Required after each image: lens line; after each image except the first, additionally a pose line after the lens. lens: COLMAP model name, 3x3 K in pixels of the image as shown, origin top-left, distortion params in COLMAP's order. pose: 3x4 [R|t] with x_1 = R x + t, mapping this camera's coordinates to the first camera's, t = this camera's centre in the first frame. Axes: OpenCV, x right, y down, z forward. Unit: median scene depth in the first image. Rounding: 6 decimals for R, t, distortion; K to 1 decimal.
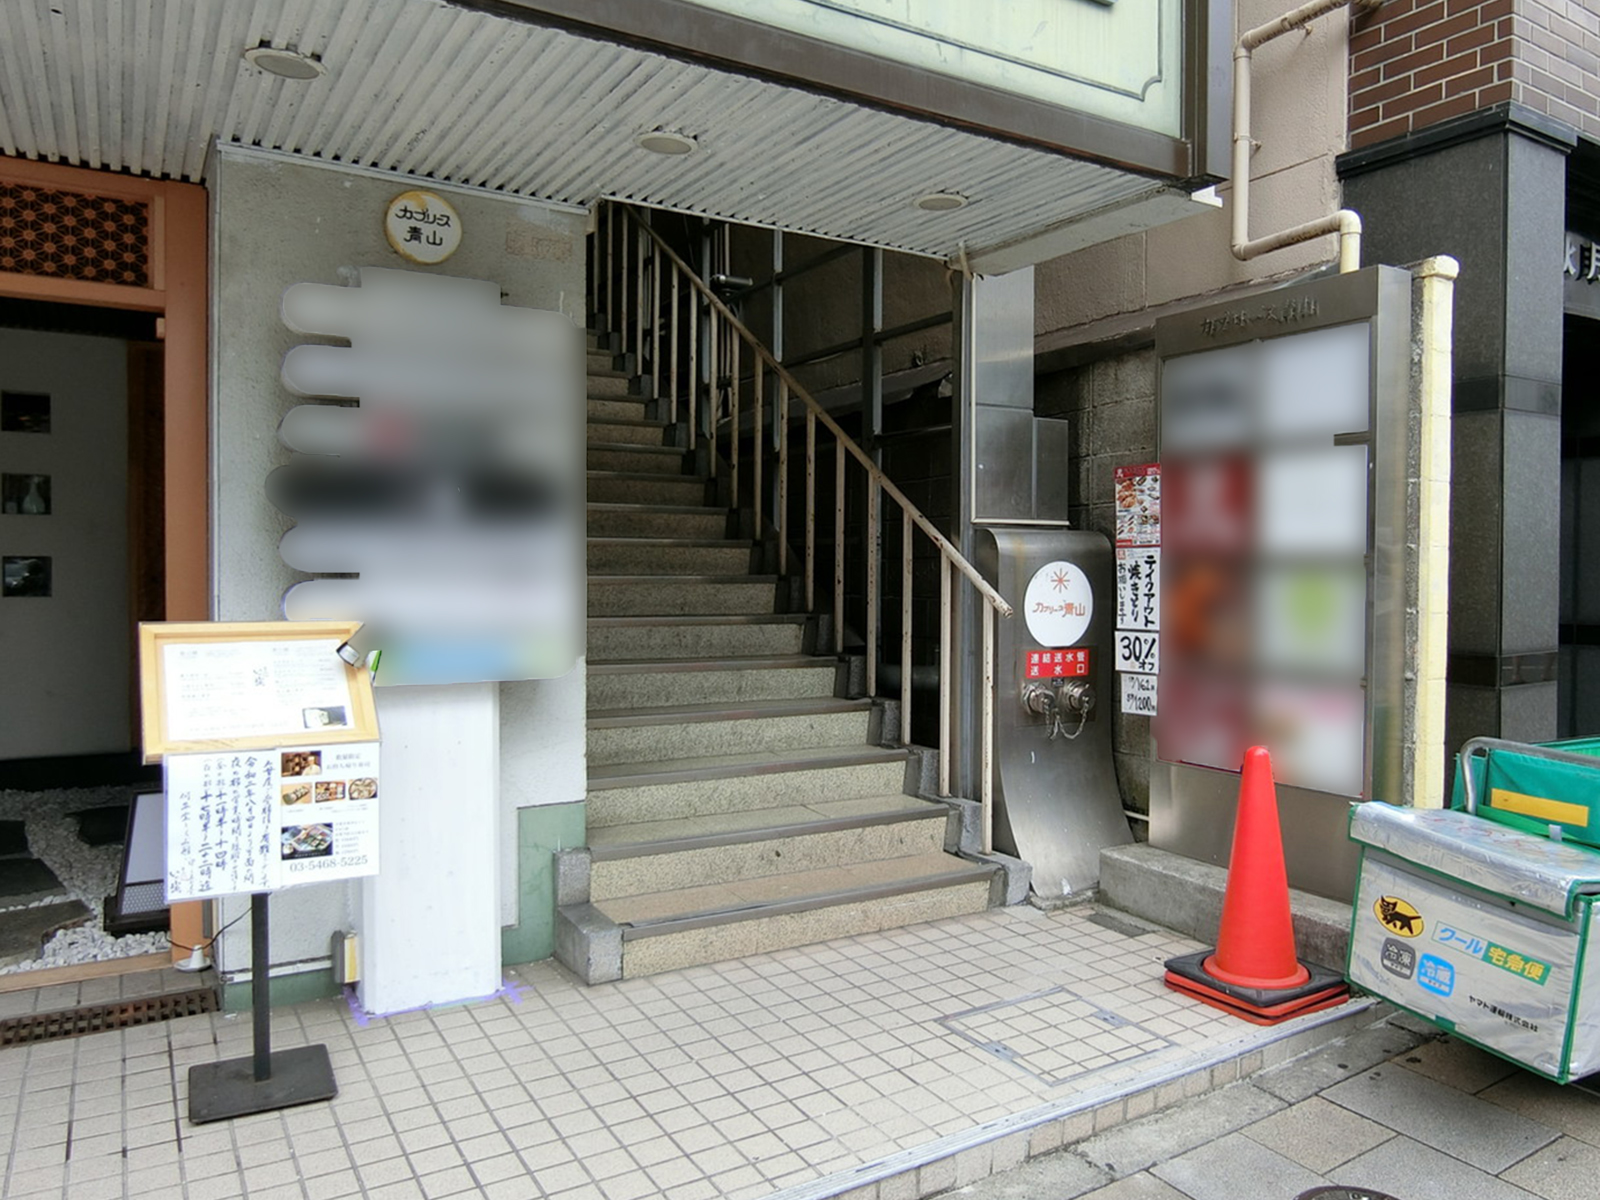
lens RADIAL K [[1030.5, 0, 800.0], [0, 1030.5, 600.0], [0, 0, 1]] dist [0.044933, -0.001556]
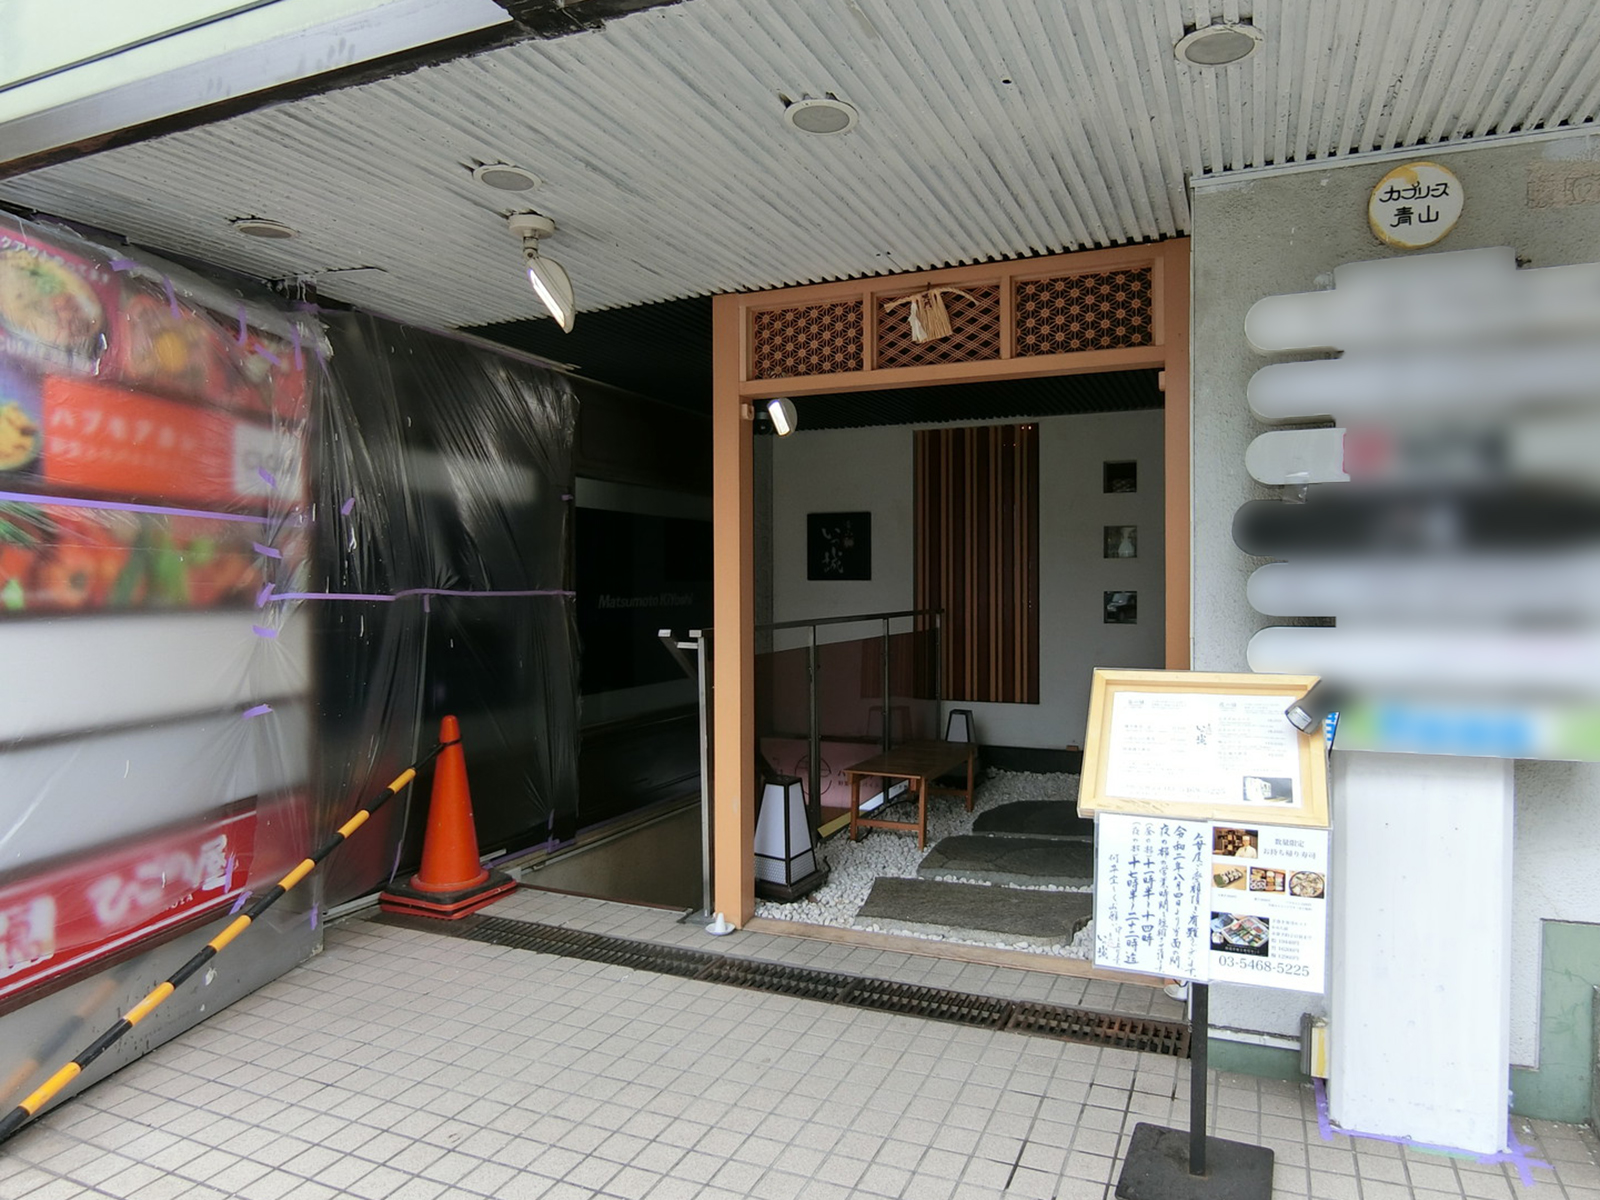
lens RADIAL K [[1017.8, 0, 800.0], [0, 1017.8, 600.0], [0, 0, 1]] dist [-0.041708, -0.003034]
pose [[0.599259, 0.000087, -0.800555, -0.020533], [-0.026374, 0.999459, -0.019634, -0.013653], [0.800120, 0.032880, 0.598938, 0.158169]]
